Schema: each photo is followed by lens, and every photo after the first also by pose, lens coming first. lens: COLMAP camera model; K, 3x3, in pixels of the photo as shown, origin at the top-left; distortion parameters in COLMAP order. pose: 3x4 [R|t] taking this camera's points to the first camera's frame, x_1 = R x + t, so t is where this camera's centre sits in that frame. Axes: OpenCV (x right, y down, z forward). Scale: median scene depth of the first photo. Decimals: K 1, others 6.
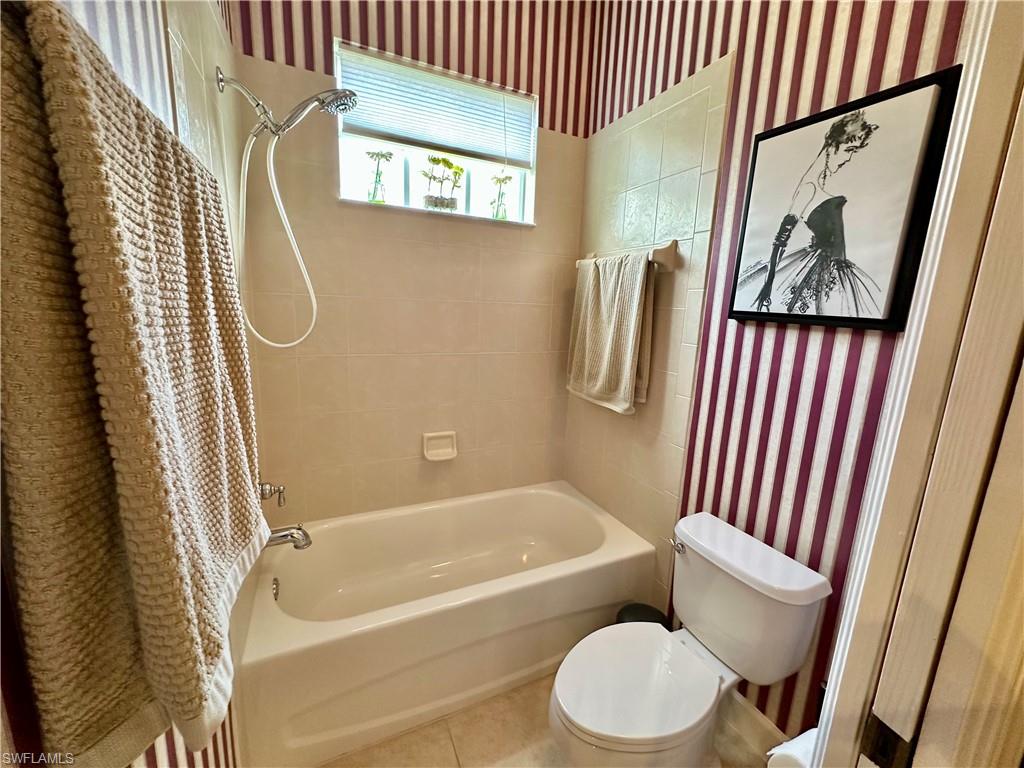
lens RADIAL K [[407.9, 0, 516.7], [0, 407.9, 382.6], [0, 0, 1]] dist [-0.007403, 0.000181]
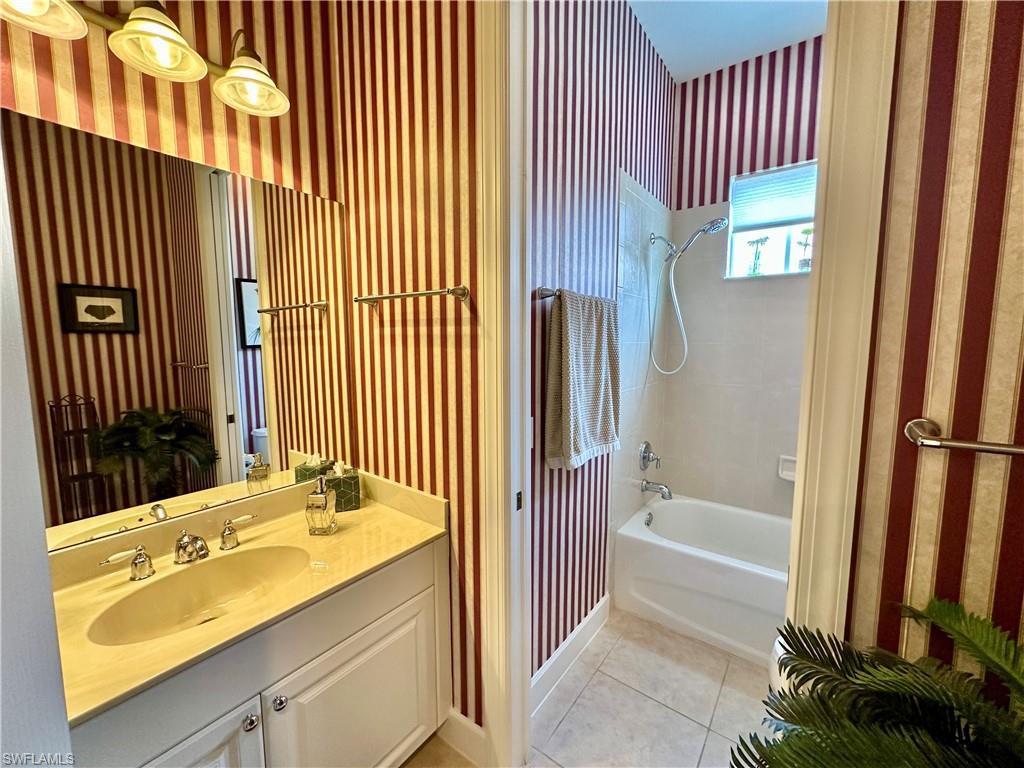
lens RADIAL K [[407.9, 0, 516.7], [0, 407.9, 382.6], [0, 0, 1]] dist [-0.007403, 0.000181]
pose [[0.467953, 0.050599, -0.882304, 0.534696], [-0.147140, 0.988886, -0.021328, 0.065556], [0.871418, 0.139803, 0.470197, -0.302584]]
